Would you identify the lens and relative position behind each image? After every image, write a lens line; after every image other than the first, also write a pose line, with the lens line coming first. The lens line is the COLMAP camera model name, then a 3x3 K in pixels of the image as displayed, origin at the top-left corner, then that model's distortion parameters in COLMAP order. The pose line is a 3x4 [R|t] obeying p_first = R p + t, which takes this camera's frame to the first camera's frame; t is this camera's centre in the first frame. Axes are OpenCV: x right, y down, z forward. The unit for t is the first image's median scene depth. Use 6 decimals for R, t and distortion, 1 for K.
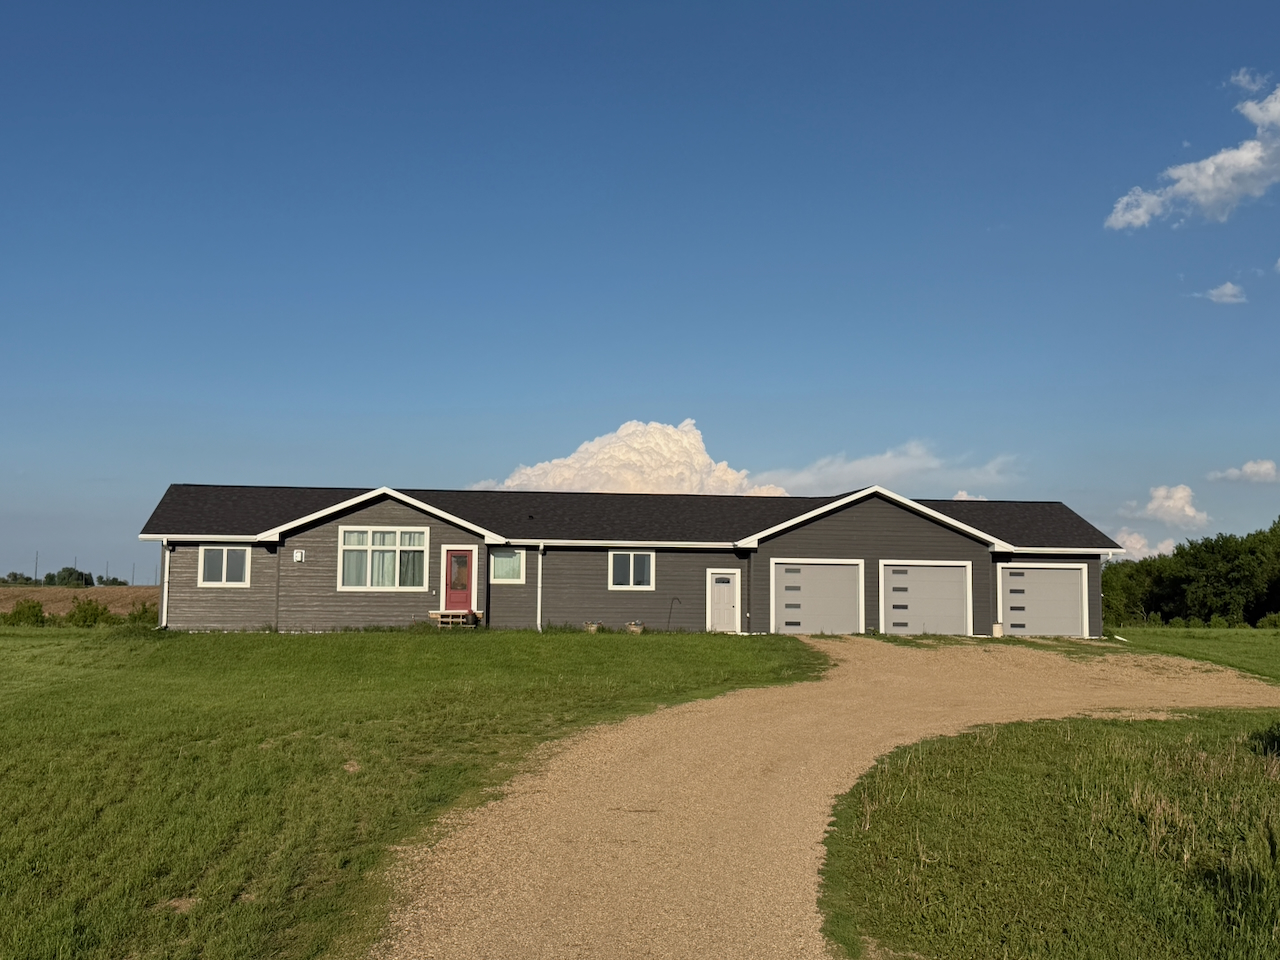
lens RADIAL K [[1439.4, 0, 640.0], [0, 1439.4, 480.0], [0, 0, 1]] dist [0.130637, -0.012730]
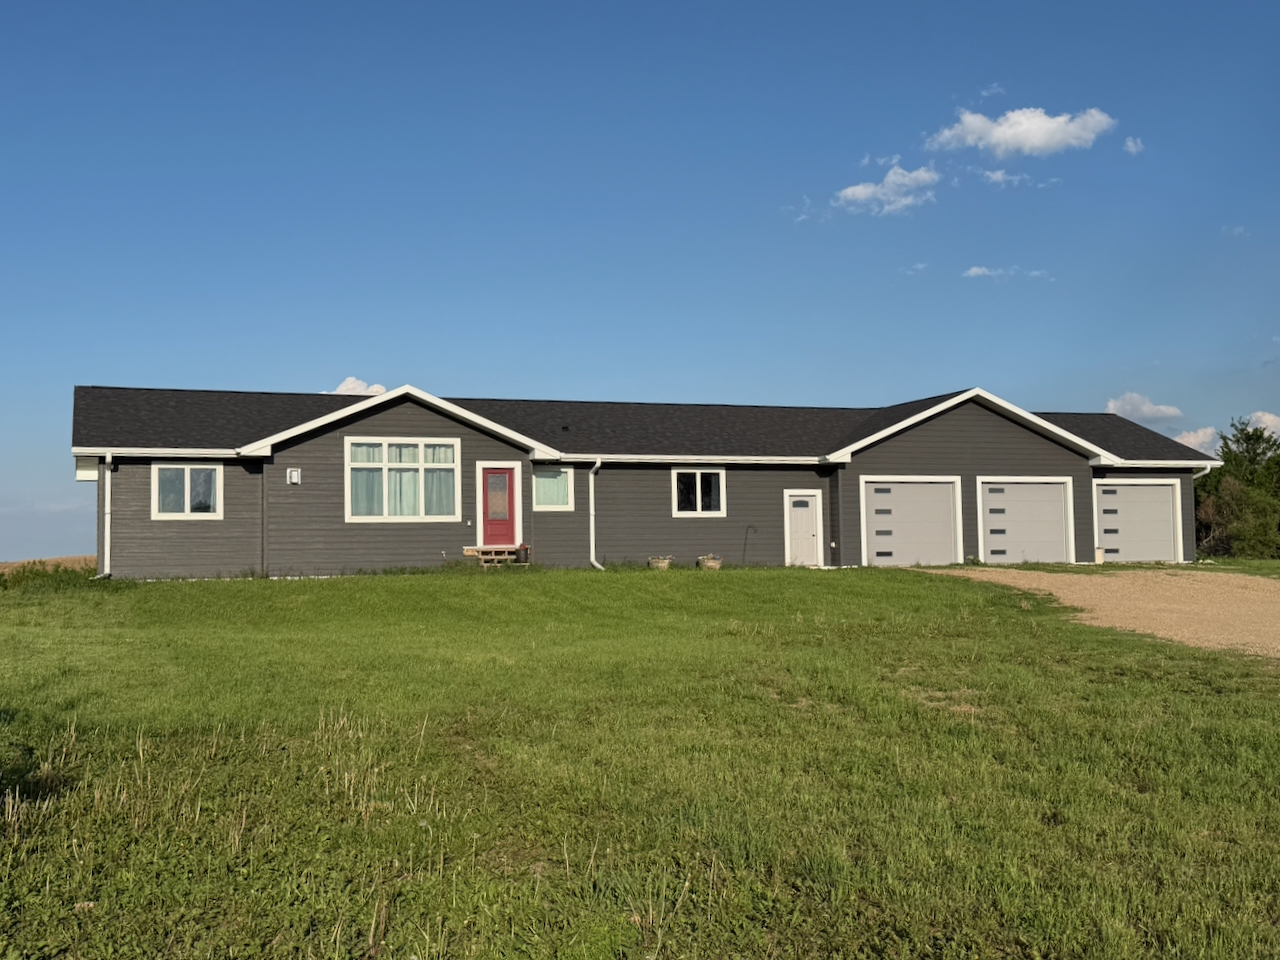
lens RADIAL K [[1439.4, 0, 640.0], [0, 1439.4, 480.0], [0, 0, 1]] dist [0.130637, -0.012730]
pose [[0.974769, -0.012587, 0.222861, -0.219686], [0.006919, 0.999633, 0.026195, 0.034572], [-0.223109, -0.023993, 0.974498, 0.222875]]
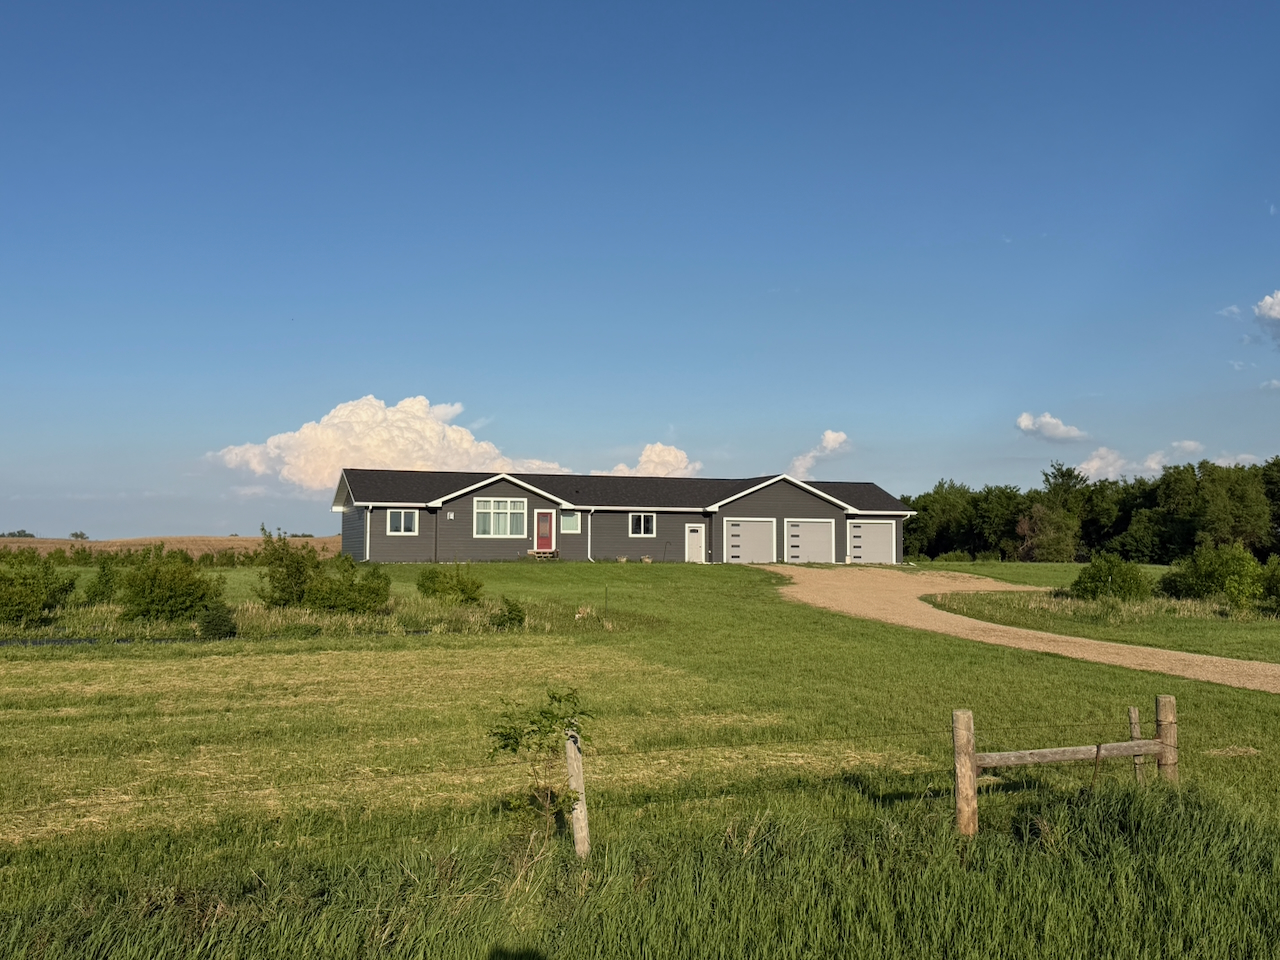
lens RADIAL K [[1288.9, 0, 640.0], [0, 1288.9, 480.0], [0, 0, 1]] dist [0.099083, -0.006020]
pose [[0.975247, 0.006760, 0.221014, -0.334998], [-0.013099, 0.999543, 0.027229, -0.028297], [-0.220729, -0.029450, 0.974891, -0.427568]]
